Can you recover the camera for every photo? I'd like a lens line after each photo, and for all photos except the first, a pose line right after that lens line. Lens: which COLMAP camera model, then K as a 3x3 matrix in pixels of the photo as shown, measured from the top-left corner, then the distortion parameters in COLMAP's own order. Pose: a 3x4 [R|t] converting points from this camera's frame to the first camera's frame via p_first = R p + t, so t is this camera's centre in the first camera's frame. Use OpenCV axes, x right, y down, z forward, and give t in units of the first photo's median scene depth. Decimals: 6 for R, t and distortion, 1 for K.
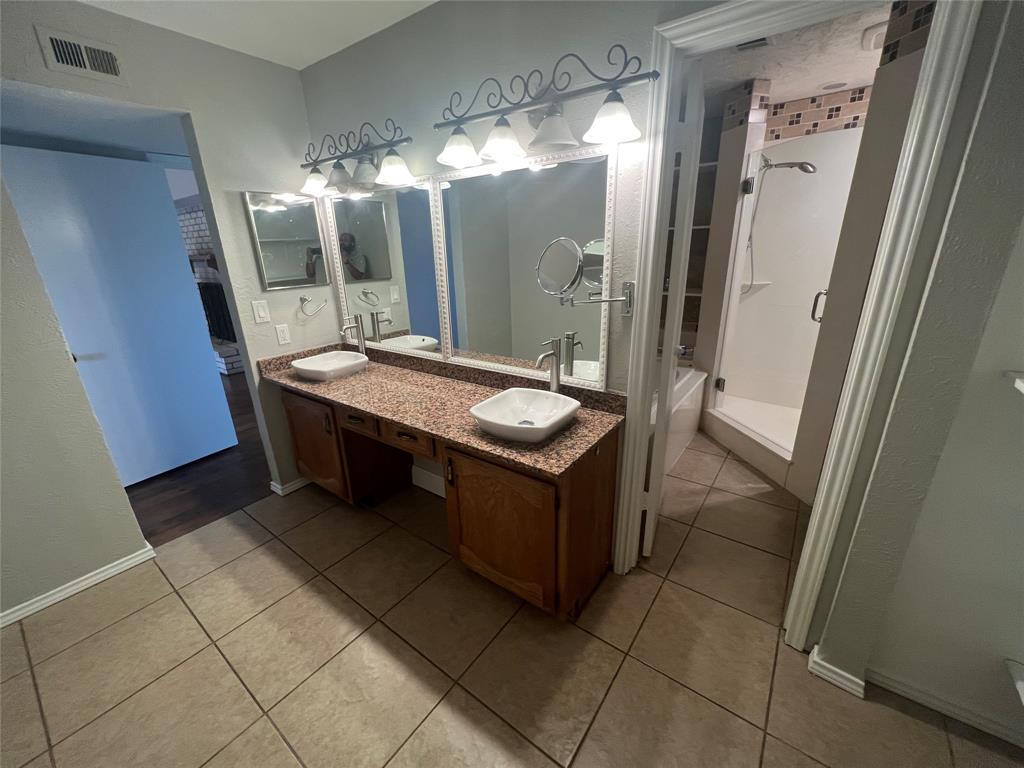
lens RADIAL K [[410.6, 0, 511.8], [0, 410.6, 385.4], [0, 0, 1]] dist [-0.003570, 0.000879]
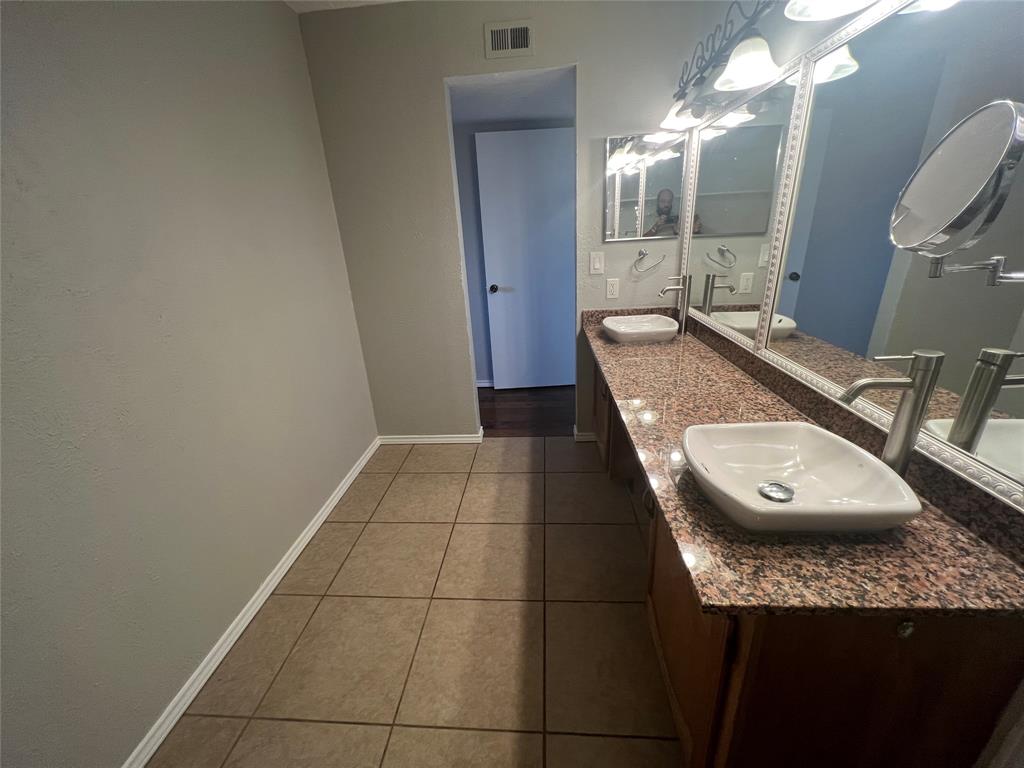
lens RADIAL K [[410.6, 0, 512.0], [0, 410.6, 386.1], [0, 0, 1]] dist [-0.003570, 0.000879]
pose [[0.540622, 0.298965, -0.786351, 0.180449], [-0.233046, 0.951365, 0.201482, -0.051915], [0.808343, 0.074330, 0.584001, 0.292167]]
